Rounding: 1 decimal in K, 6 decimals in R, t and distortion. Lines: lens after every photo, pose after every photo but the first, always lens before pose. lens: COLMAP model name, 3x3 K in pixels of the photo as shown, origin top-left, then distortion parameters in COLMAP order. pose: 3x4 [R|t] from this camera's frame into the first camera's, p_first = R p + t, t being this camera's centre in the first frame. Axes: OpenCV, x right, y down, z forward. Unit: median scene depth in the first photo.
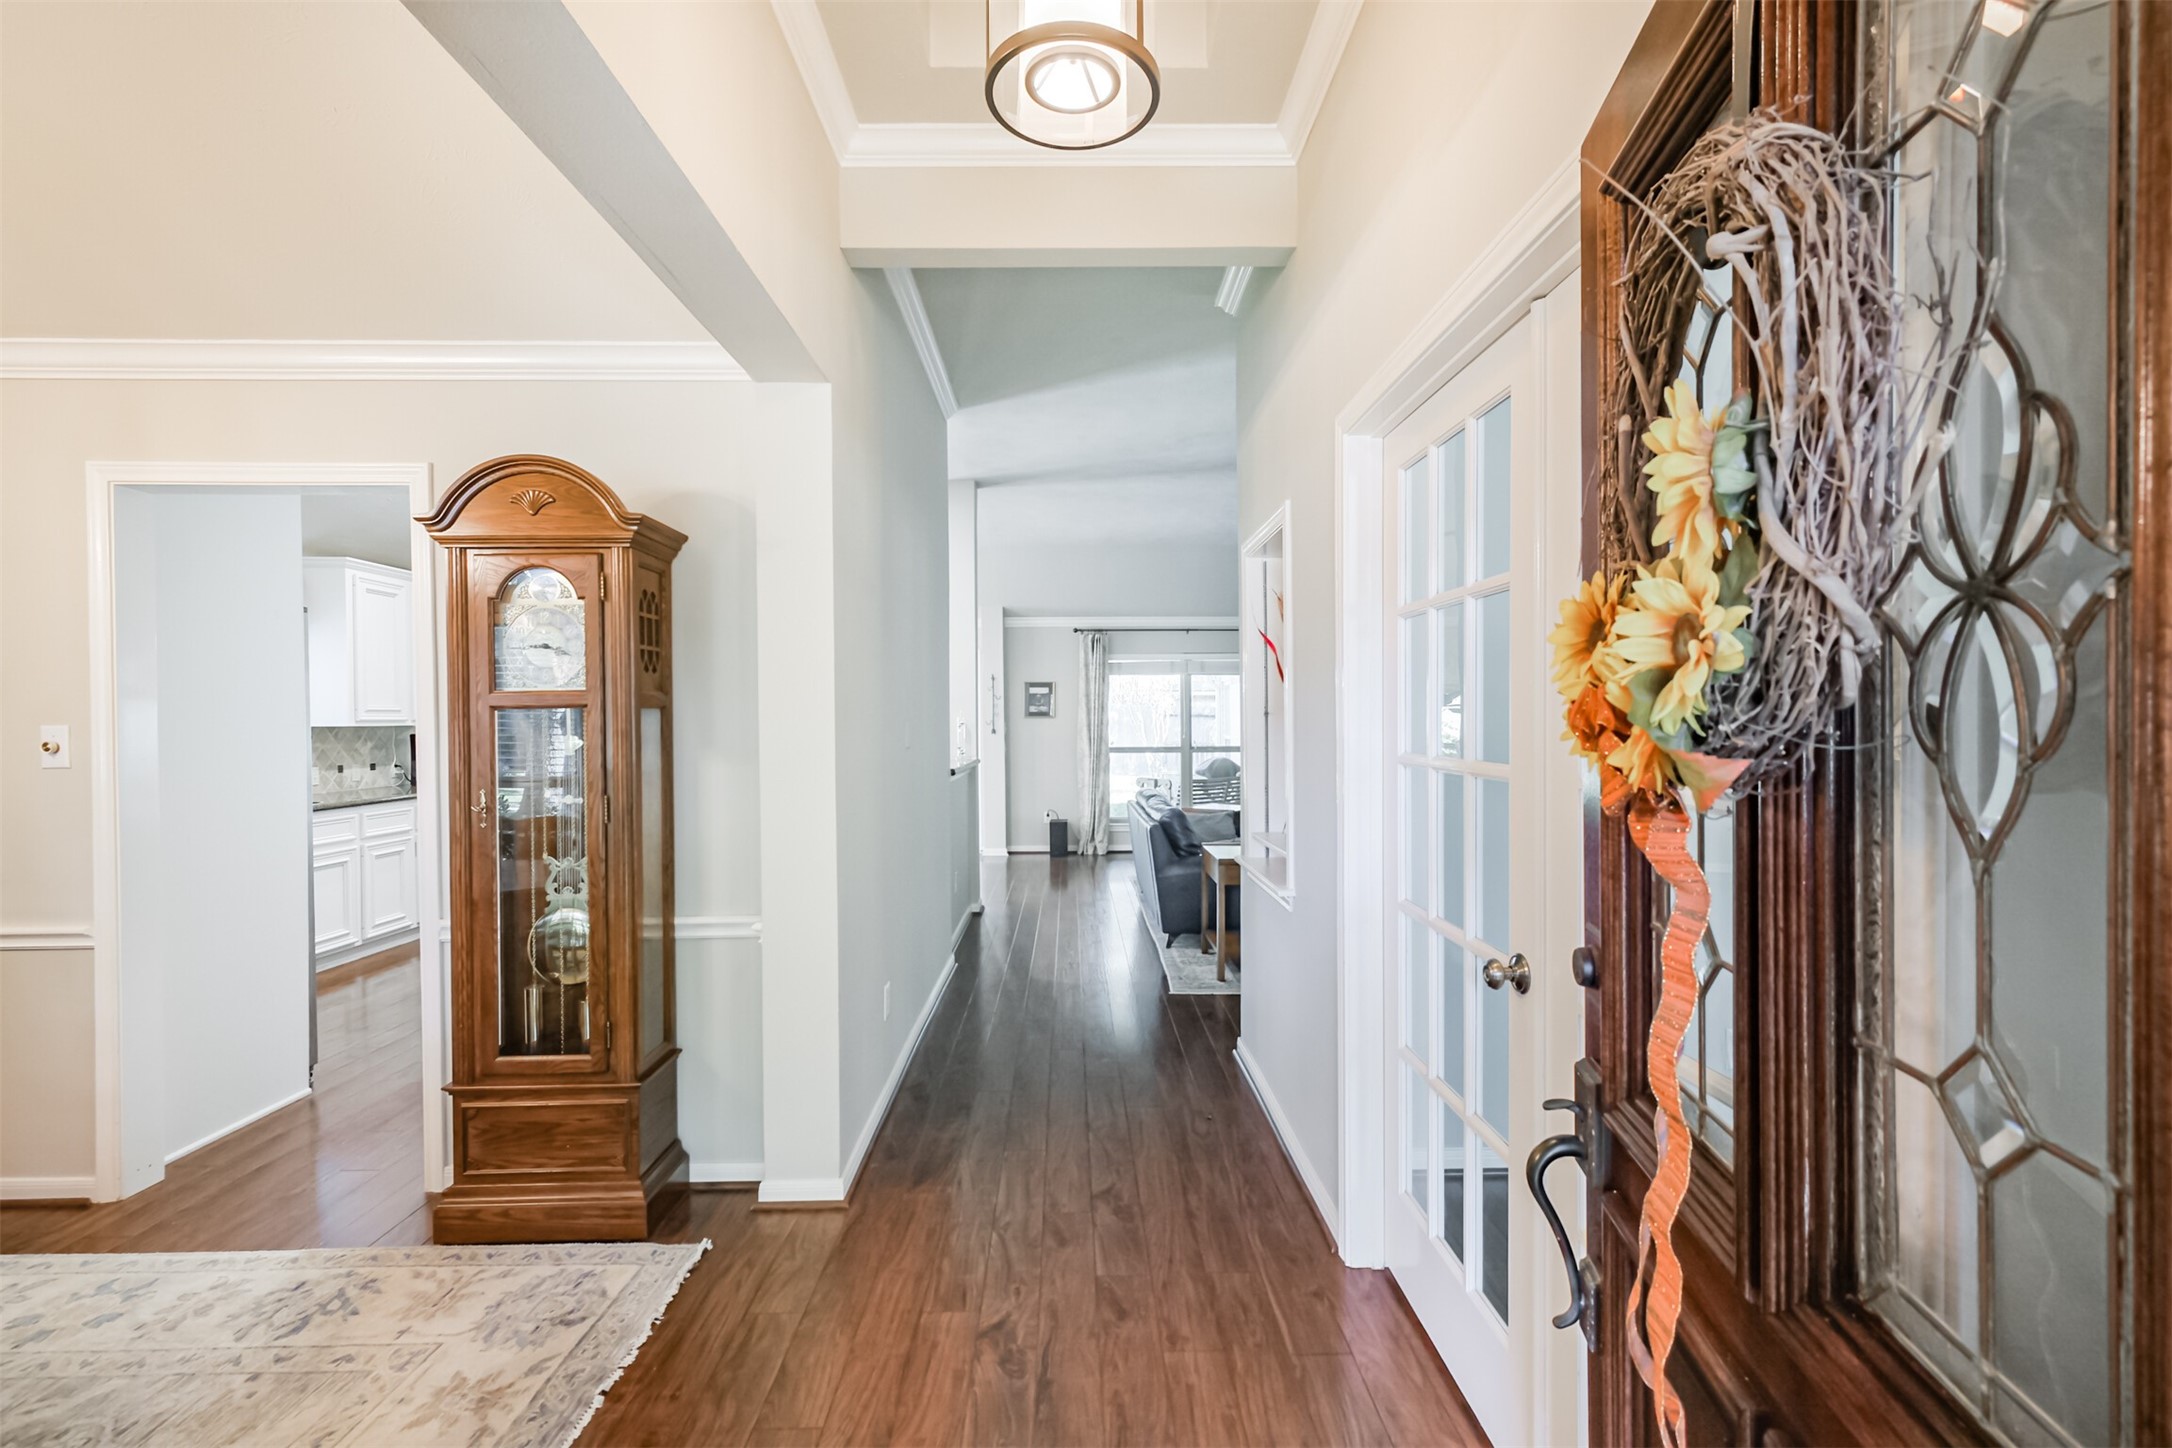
lens RADIAL K [[942.9, 0, 1078.2], [0, 942.9, 730.5], [0, 0, 1]] dist [-0.001749, 0.006265]
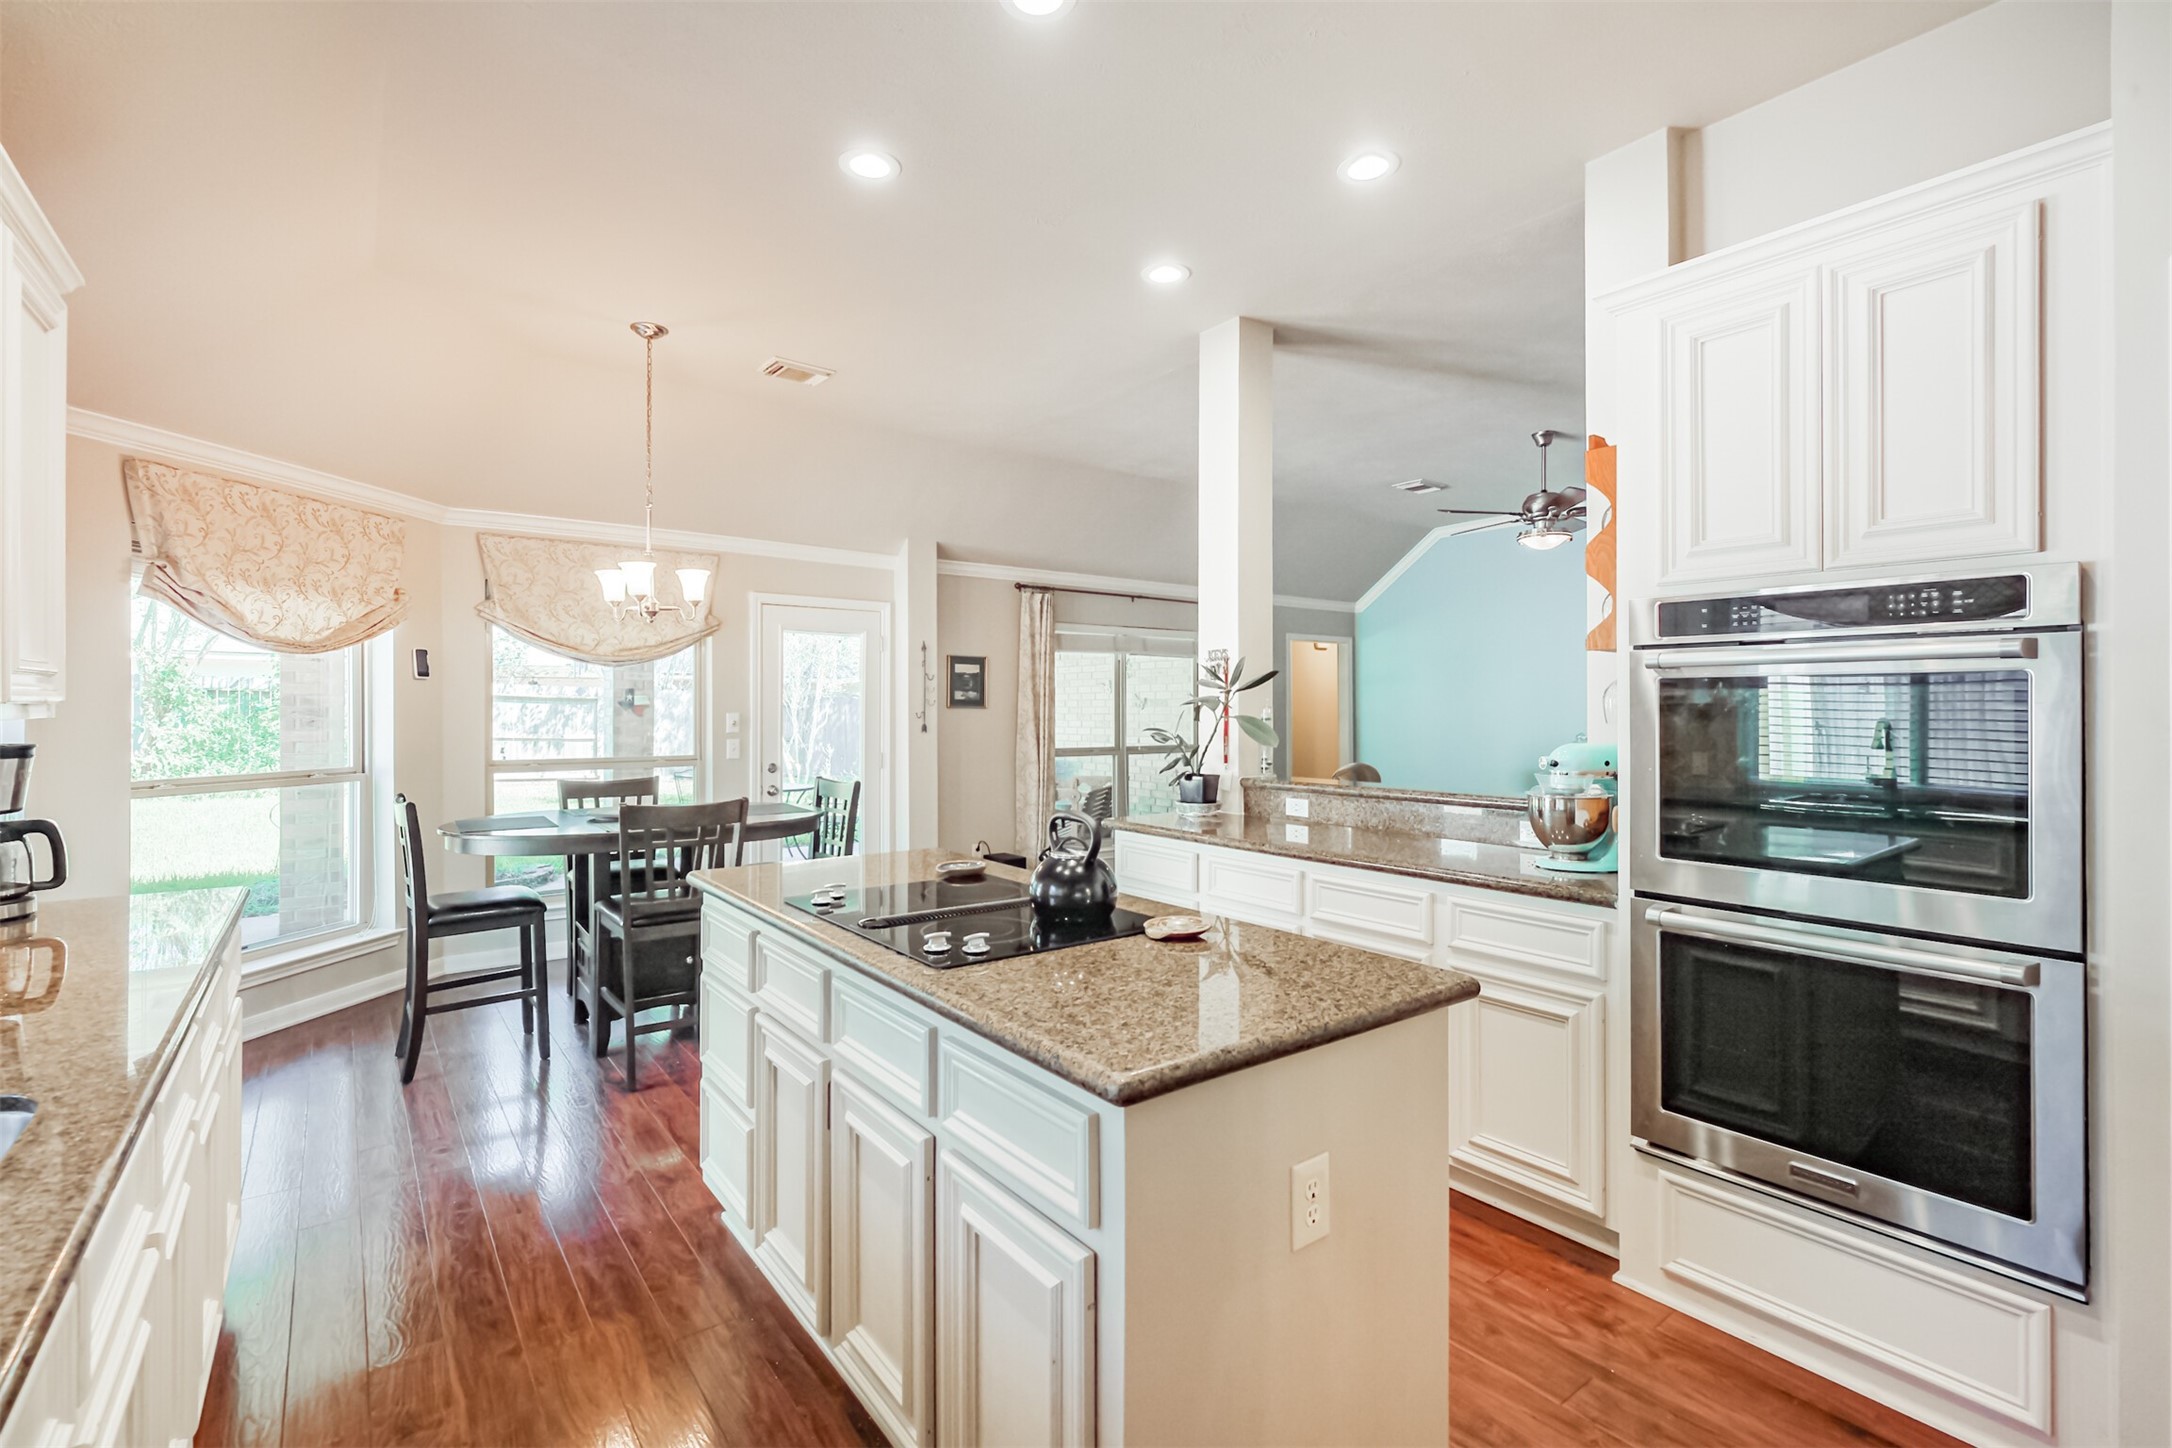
lens RADIAL K [[975.6, 0, 1081.2], [0, 975.6, 709.6], [0, 0, 1]] dist [0.002959, 0.000304]
pose [[0.808338, 0.009539, 0.588642, -0.396979], [-0.002641, 0.999917, -0.012577, -0.003723], [-0.588713, 0.008612, 0.808296, 0.377730]]
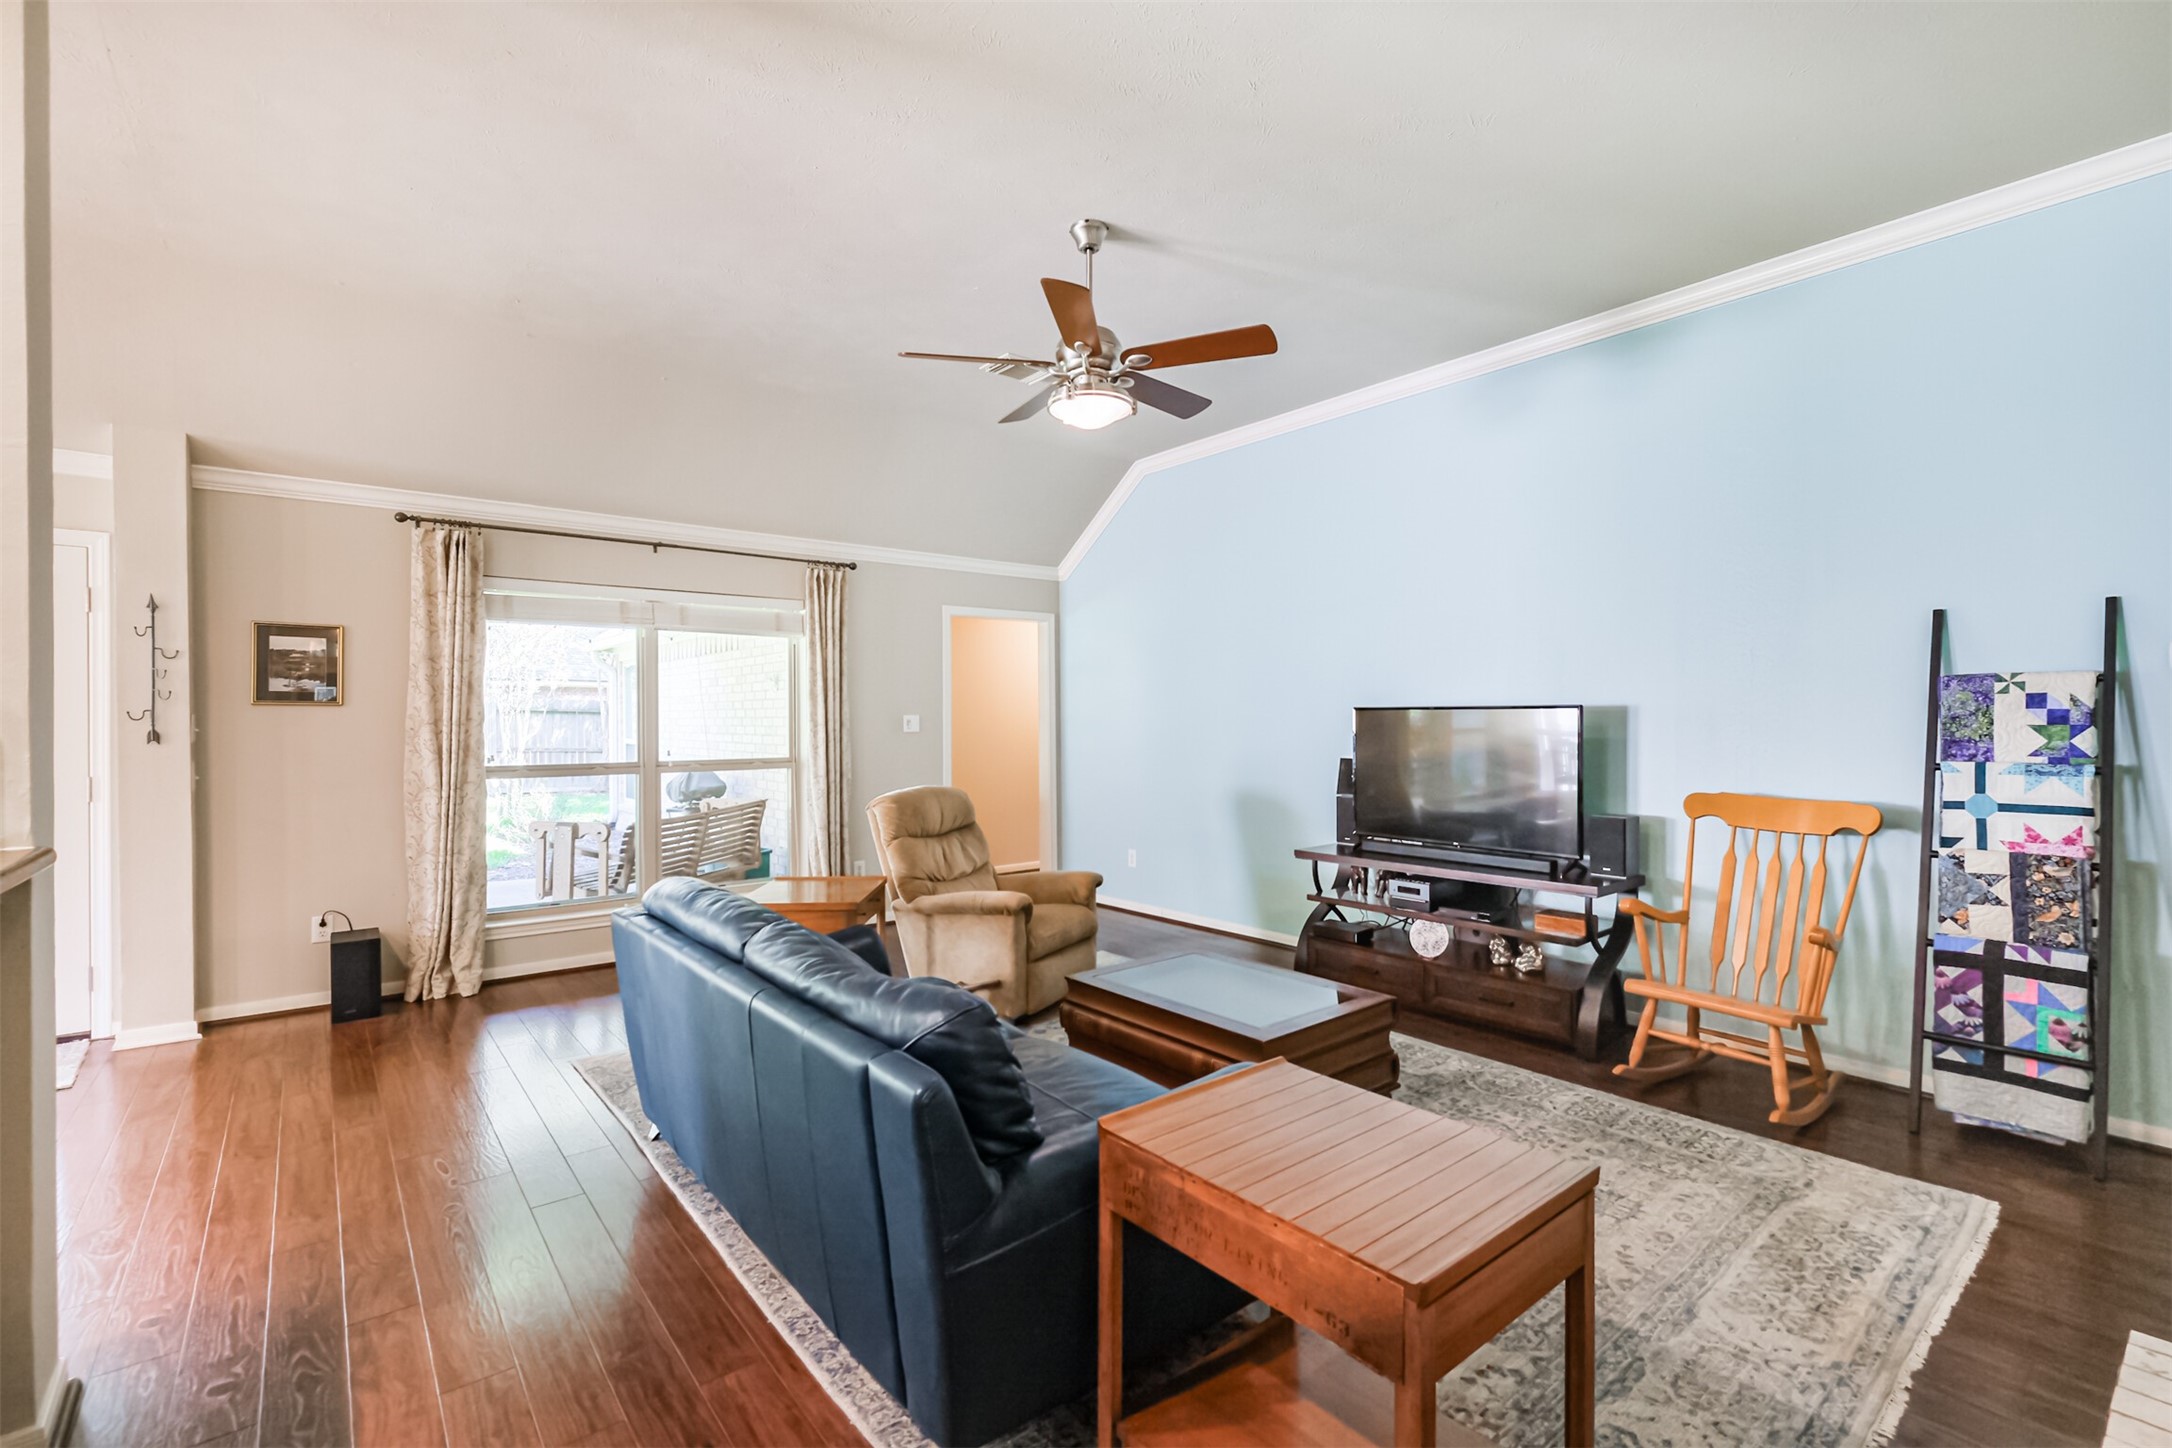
lens RADIAL K [[952.2, 0, 1086.0], [0, 952.2, 724.0], [0, 0, 1]] dist [0.002244, 0.000119]
pose [[0.792265, 0.002110, 0.610173, -0.021726], [0.001910, 0.999981, -0.005938, -0.001245], [-0.610174, 0.005869, 0.792246, 0.424331]]
